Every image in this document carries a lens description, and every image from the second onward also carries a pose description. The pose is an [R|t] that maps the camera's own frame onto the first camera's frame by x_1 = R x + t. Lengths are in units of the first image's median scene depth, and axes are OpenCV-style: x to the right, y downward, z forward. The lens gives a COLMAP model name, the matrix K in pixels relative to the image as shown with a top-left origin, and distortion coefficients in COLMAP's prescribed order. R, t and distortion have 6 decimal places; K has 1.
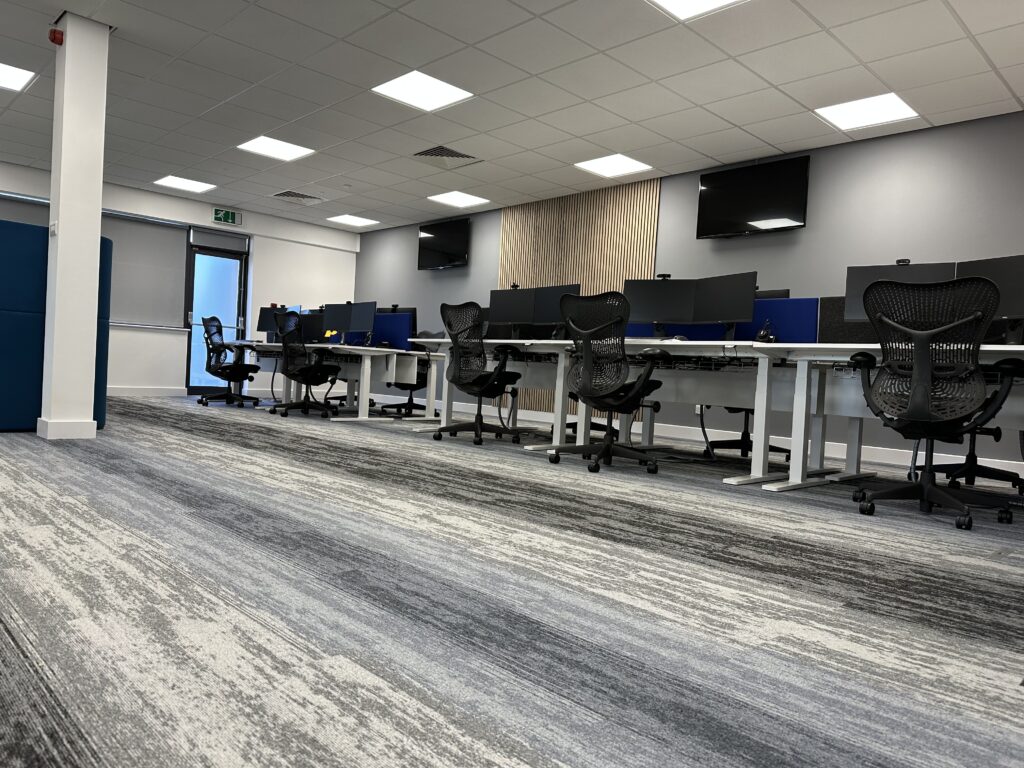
lens RADIAL K [[718.2, 0, 520.4], [0, 718.2, 381.6], [0, 0, 1]] dist [0.052155, -0.082336]
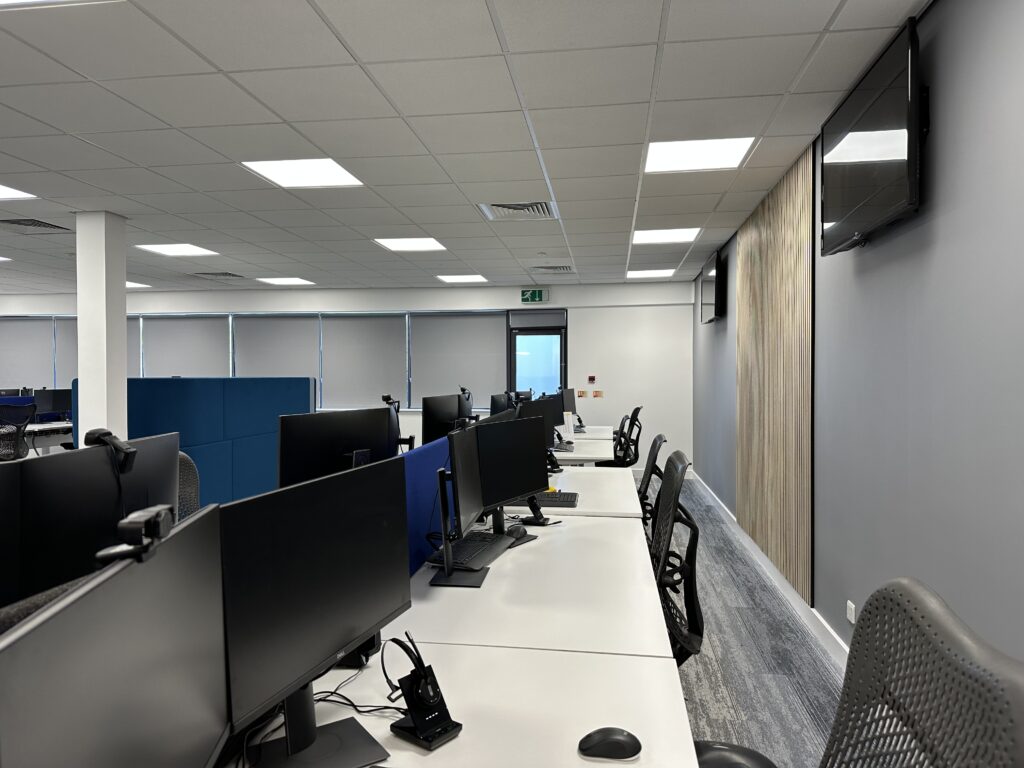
lens RADIAL K [[718.2, 0, 513.2], [0, 718.2, 375.8], [0, 0, 1]] dist [0.052155, -0.082336]
pose [[0.604926, -0.058598, -0.794123, 0.478497], [0.028658, 0.998245, -0.051829, -0.090075], [0.795766, 0.008595, 0.605544, 0.507110]]
